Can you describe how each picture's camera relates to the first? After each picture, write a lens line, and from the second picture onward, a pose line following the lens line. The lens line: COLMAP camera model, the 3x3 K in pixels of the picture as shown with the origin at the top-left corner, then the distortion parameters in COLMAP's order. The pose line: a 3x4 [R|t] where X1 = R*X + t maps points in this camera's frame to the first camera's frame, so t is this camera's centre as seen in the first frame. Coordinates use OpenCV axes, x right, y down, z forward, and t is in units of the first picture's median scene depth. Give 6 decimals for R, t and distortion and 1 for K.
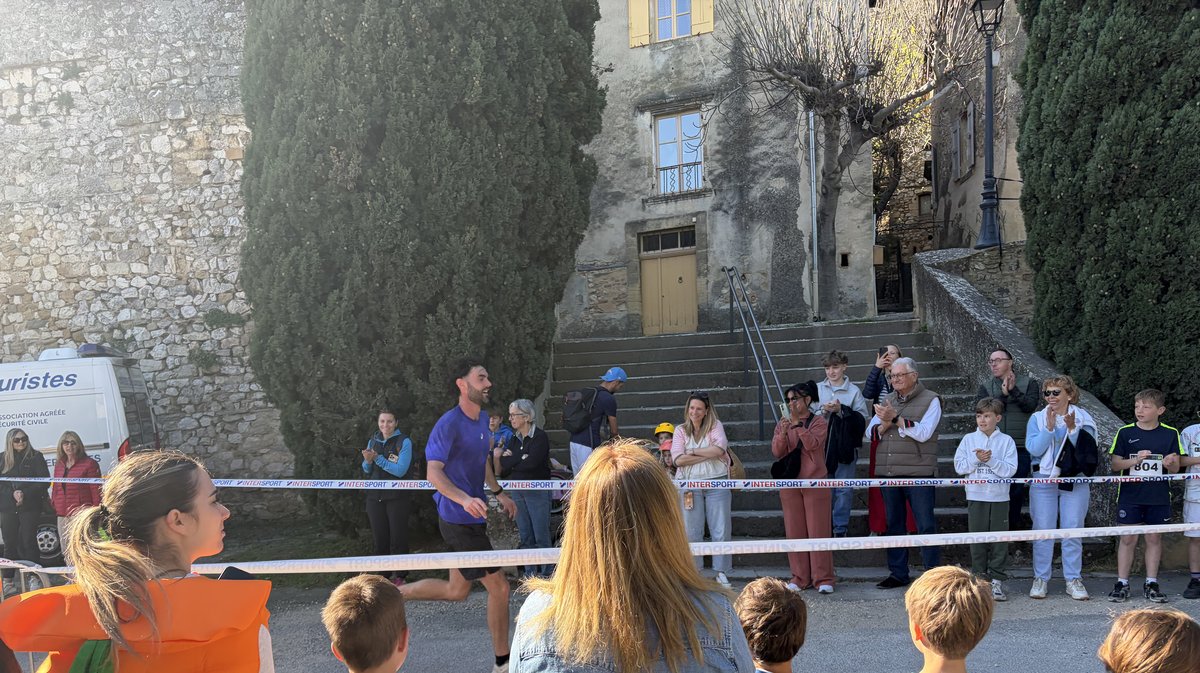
lens RADIAL K [[958.6, 0, 611.1], [0, 958.6, 387.4], [0, 0, 1]] dist [0.057639, -0.076335]
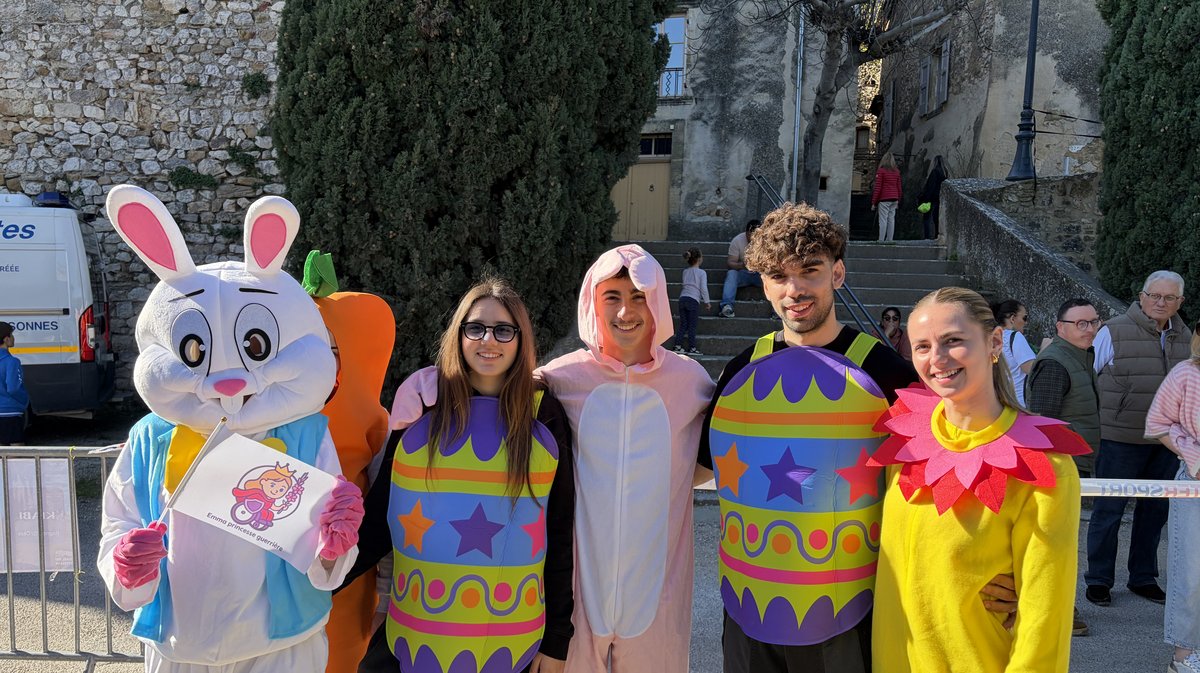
lens RADIAL K [[958.6, 0, 619.8], [0, 958.6, 314.5], [0, 0, 1]] dist [0.057639, -0.076335]
pose [[0.988399, 0.076707, 0.131085, -0.120268], [-0.078620, 0.996860, 0.009467, 0.012980], [-0.129947, -0.019663, 0.991326, 0.069503]]
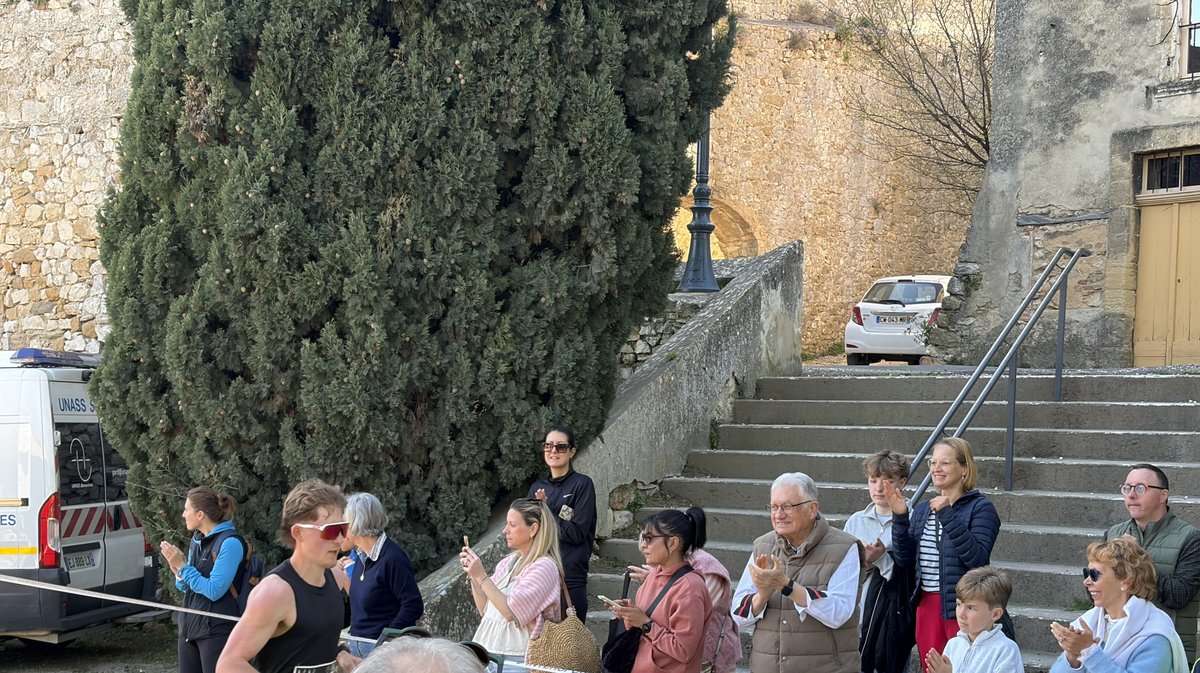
lens RADIAL K [[1877.3, 0, 599.8], [0, 1877.3, 342.2], [0, 0, 1]] dist [0.072940, 0.000000]
pose [[0.906207, 0.044811, -0.420453, 0.307295], [-0.060018, 0.997932, -0.023000, -0.035232], [0.418553, 0.046078, 0.907023, -0.018131]]
